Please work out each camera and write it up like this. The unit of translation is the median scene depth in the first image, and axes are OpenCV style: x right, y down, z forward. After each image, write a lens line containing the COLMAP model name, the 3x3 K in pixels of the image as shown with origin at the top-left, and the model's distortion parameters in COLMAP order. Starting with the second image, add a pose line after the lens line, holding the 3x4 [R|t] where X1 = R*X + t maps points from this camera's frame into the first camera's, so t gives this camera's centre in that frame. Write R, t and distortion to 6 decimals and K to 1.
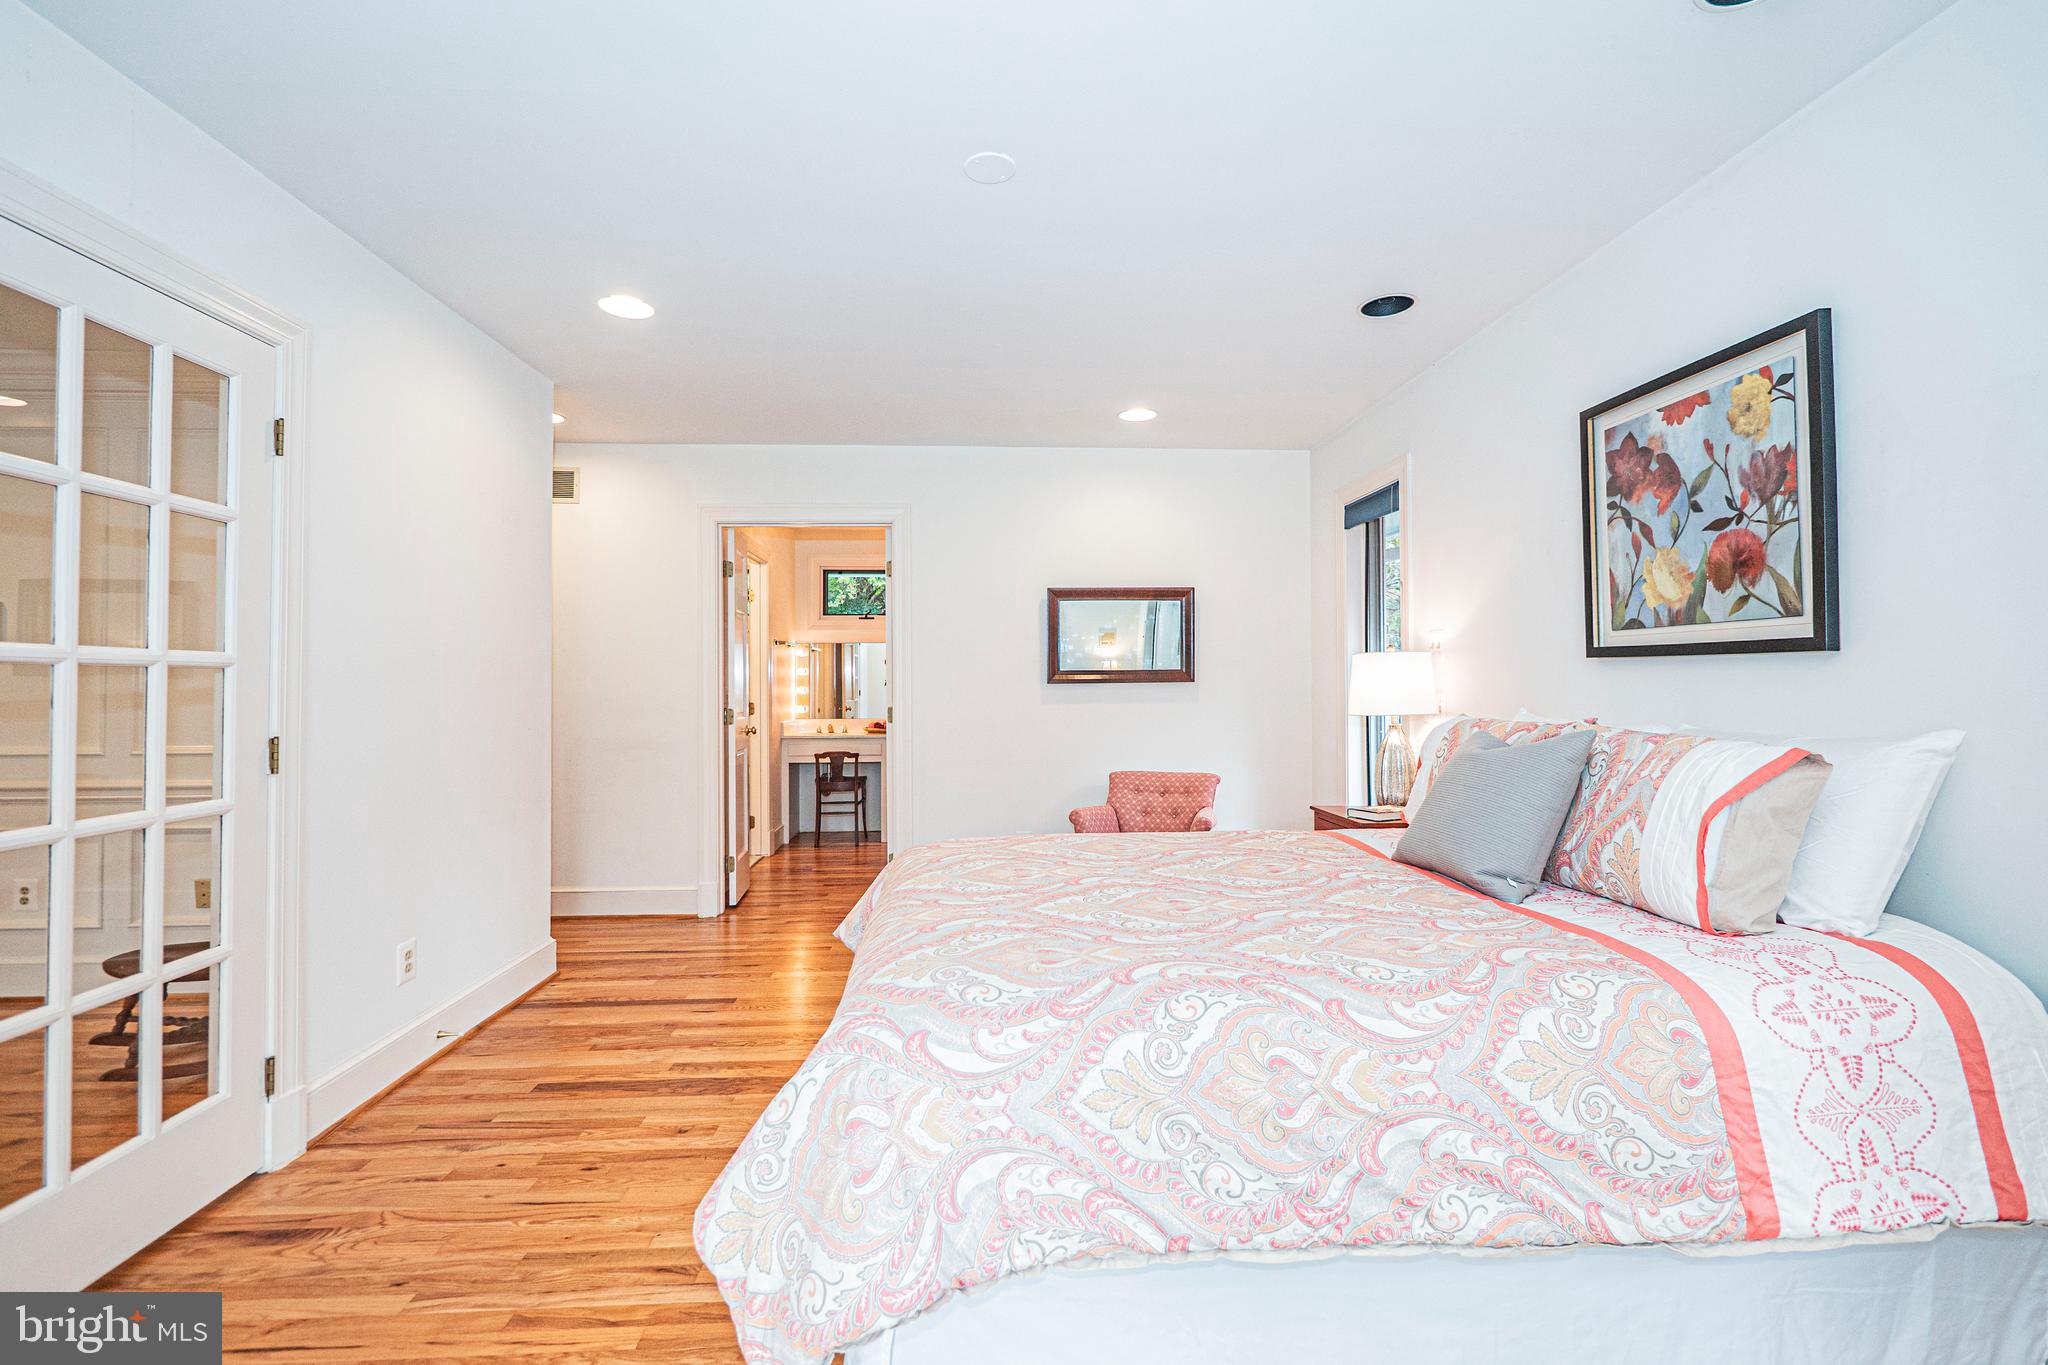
lens RADIAL K [[864.2, 0, 1024.6], [0, 864.2, 673.0], [0, 0, 1]] dist [-0.007856, 0.001232]
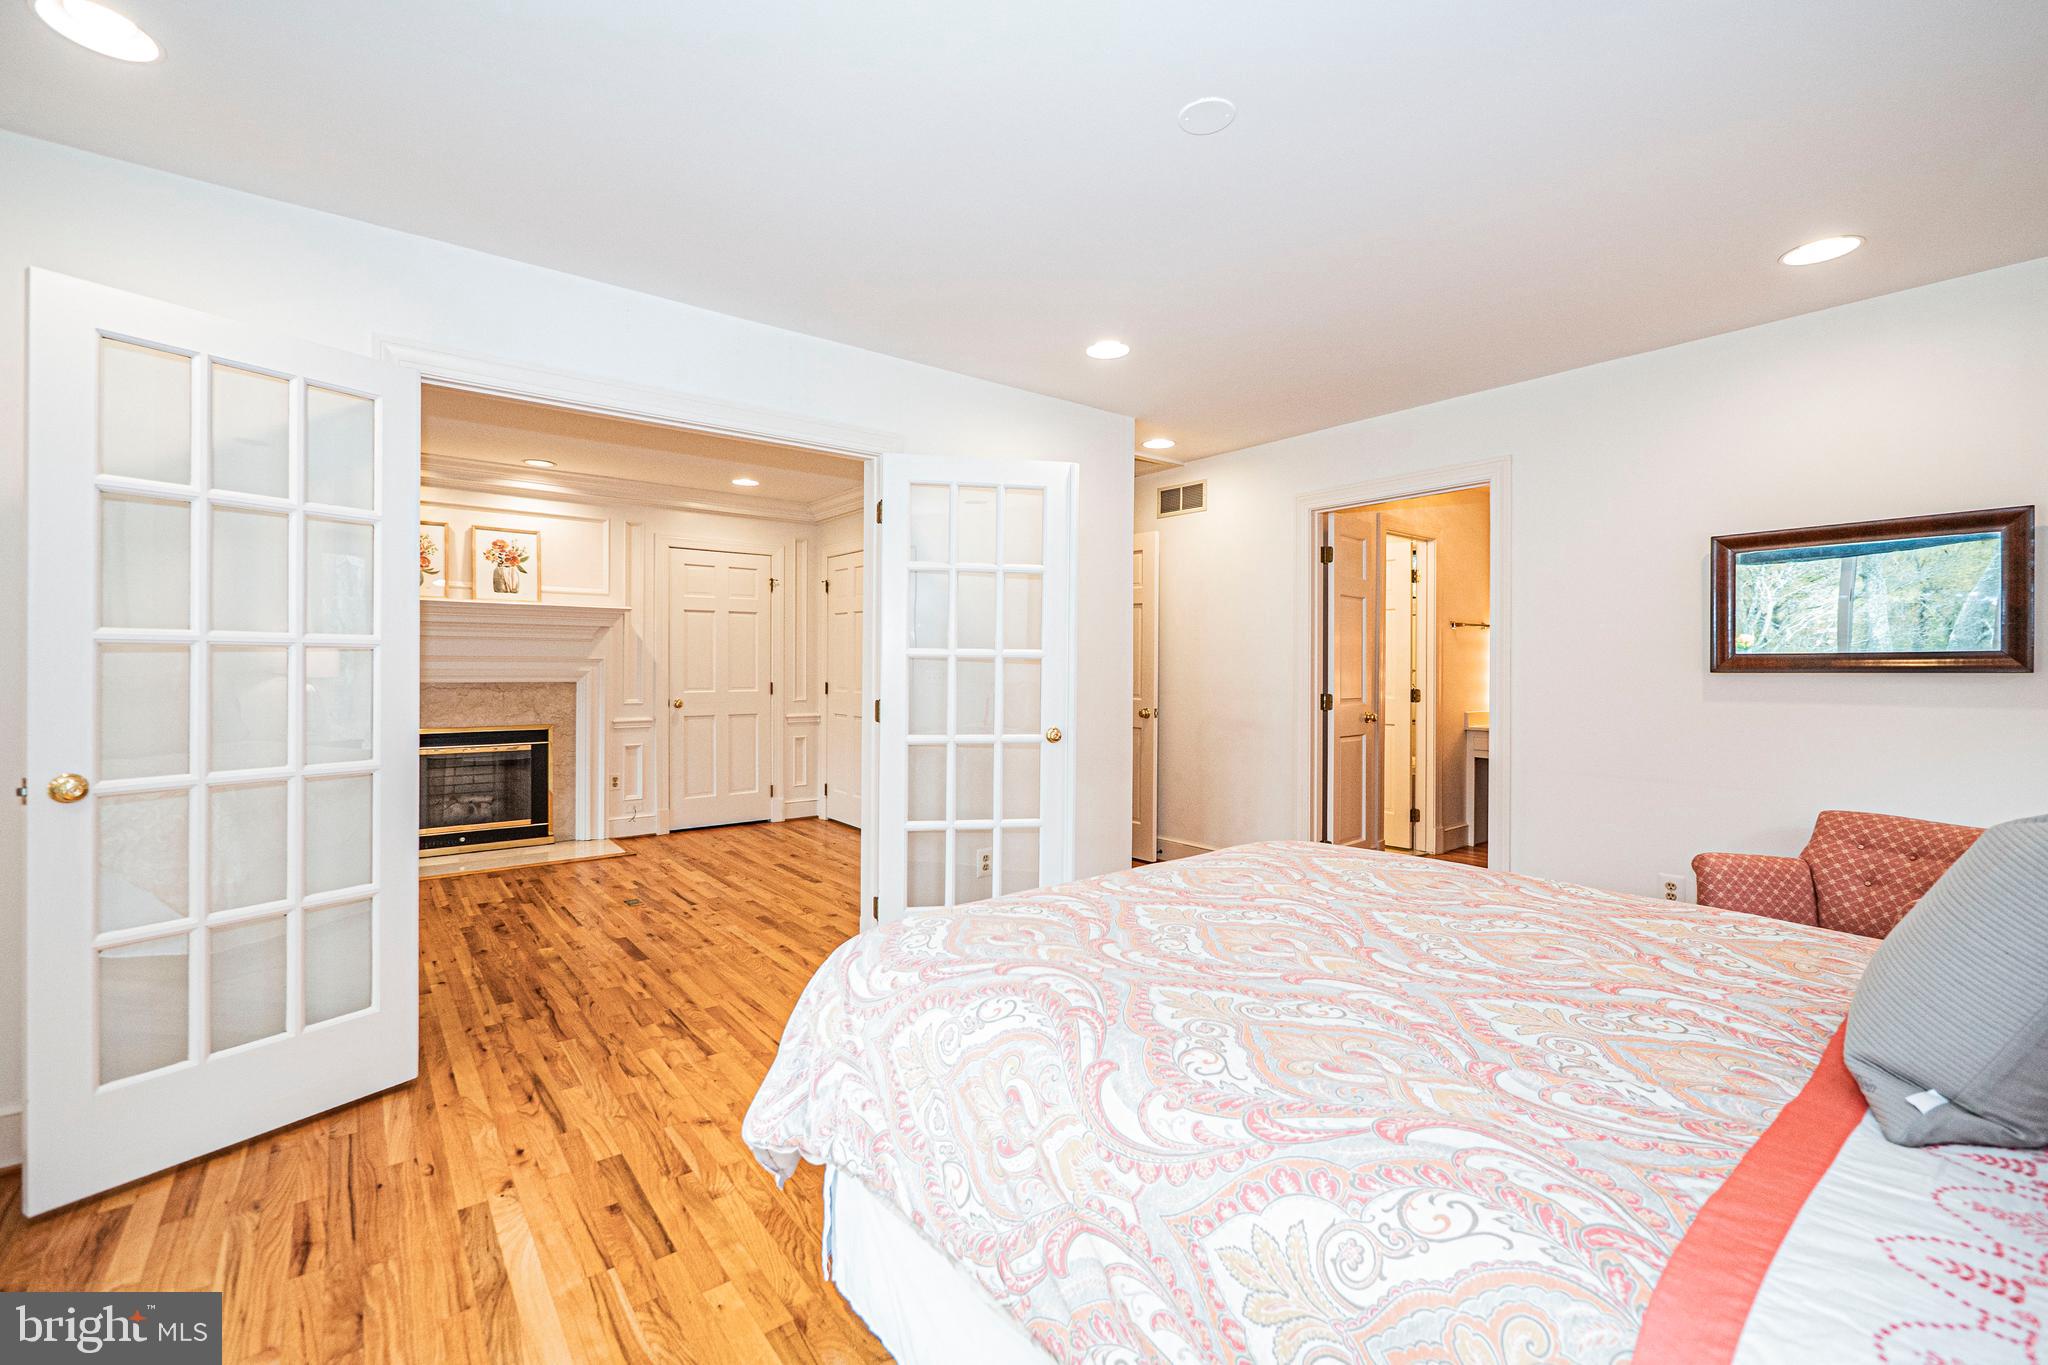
lens RADIAL K [[864.2, 0, 1021.0], [0, 864.2, 672.3], [0, 0, 1]] dist [-0.007856, 0.001232]
pose [[0.572752, 0.012711, -0.819630, 0.580457], [0.001620, 0.999860, 0.016638, -0.002014], [0.819727, -0.010858, 0.572652, 0.279775]]
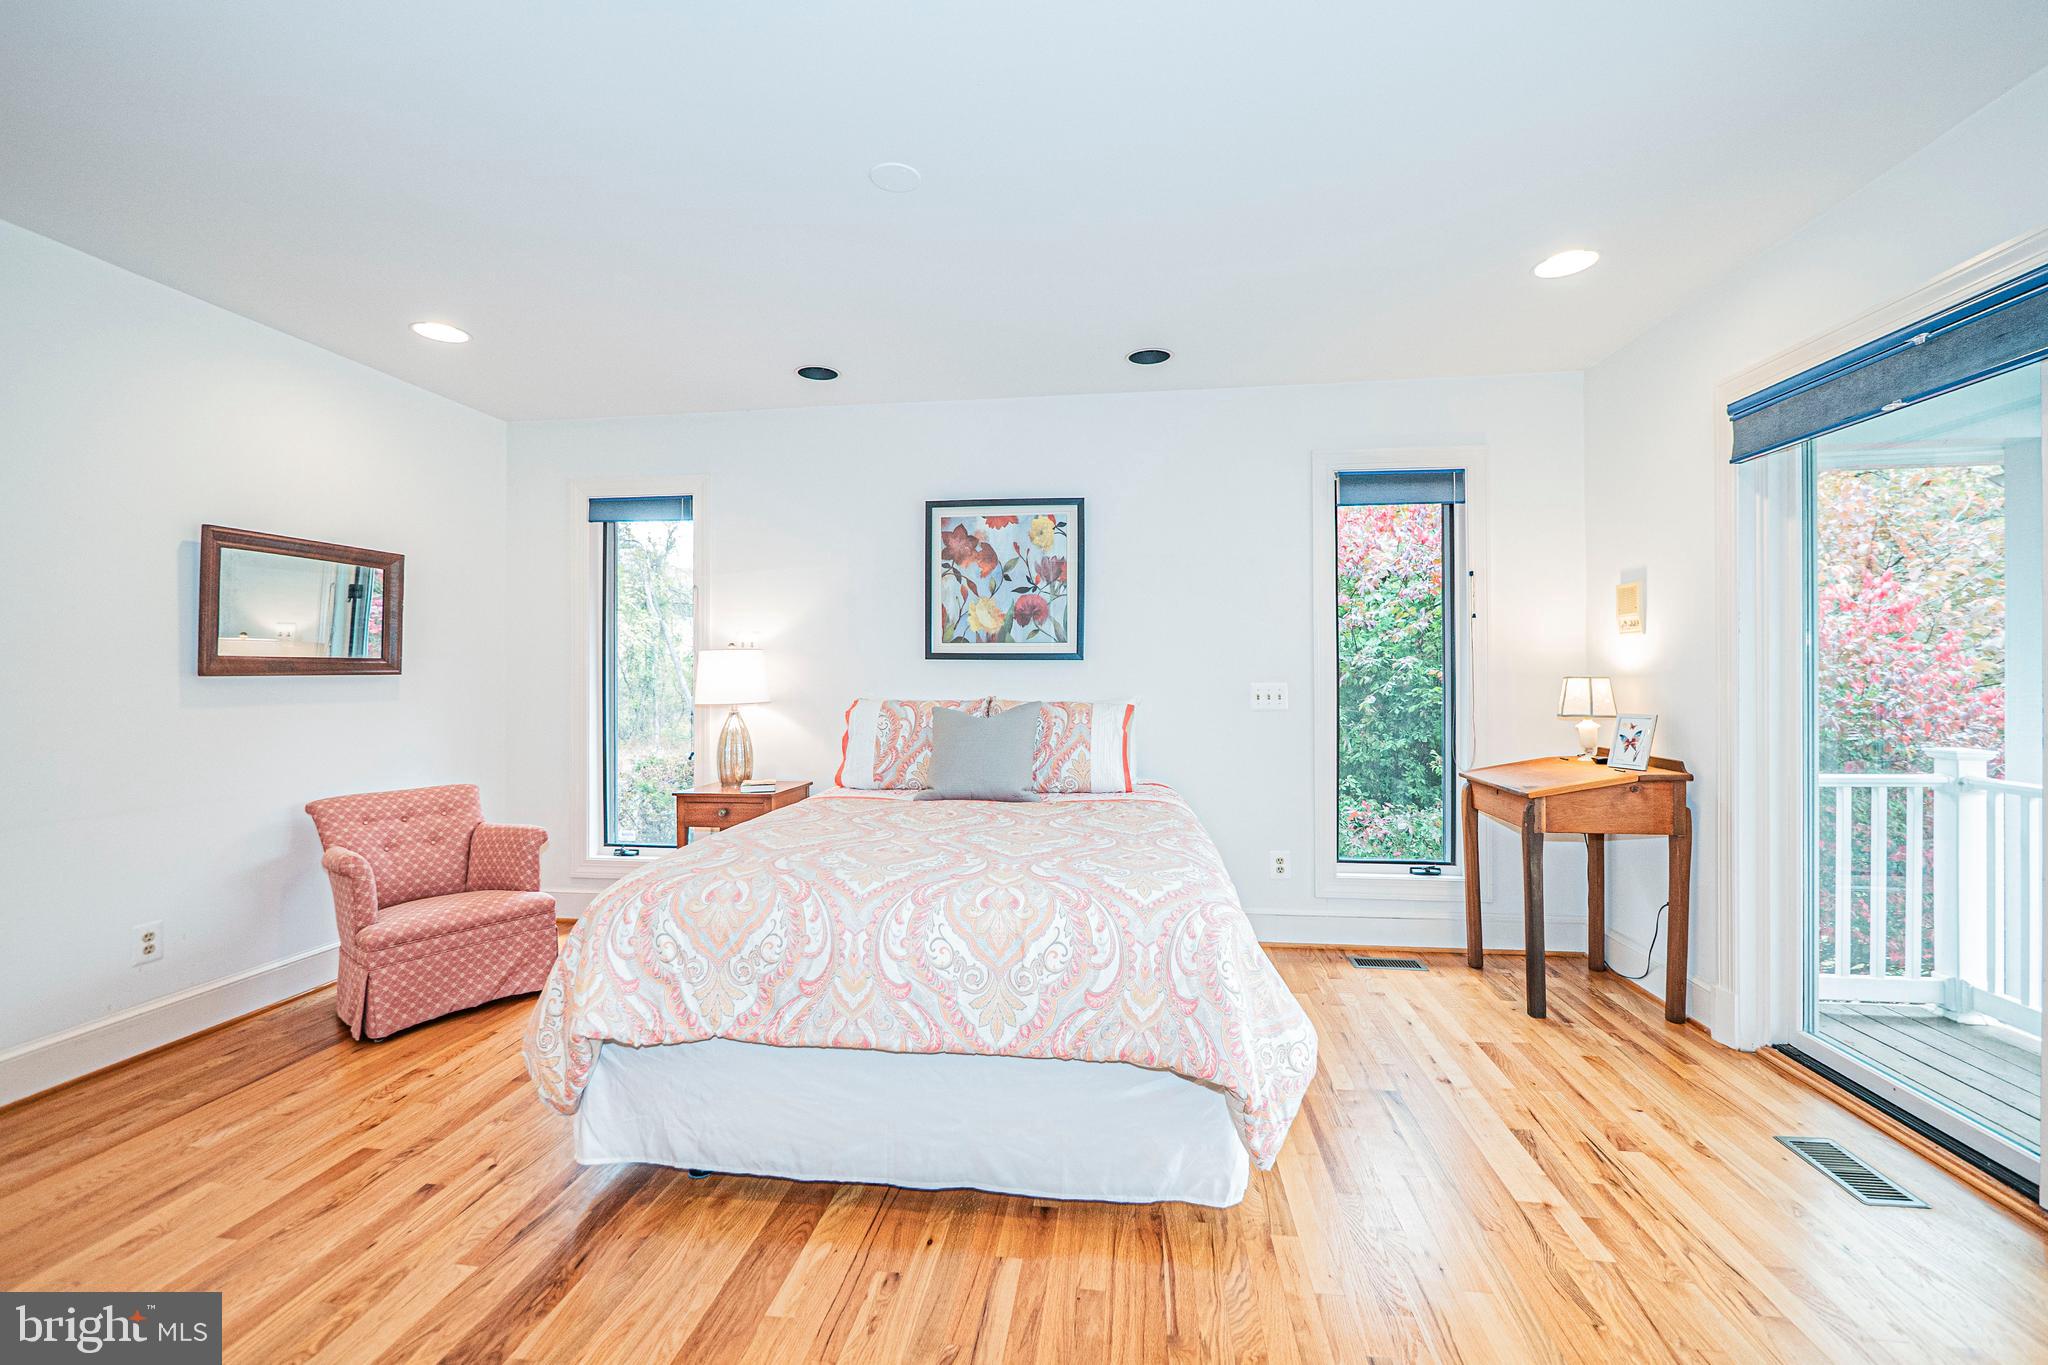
lens RADIAL K [[864.2, 0, 1023.3], [0, 864.2, 670.5], [0, 0, 1]] dist [-0.007856, 0.001232]
pose [[0.190990, 0.009689, 0.981544, -0.975083], [-0.009460, 0.999923, -0.008029, 0.015151], [-0.981546, -0.007752, 0.191067, 0.609936]]
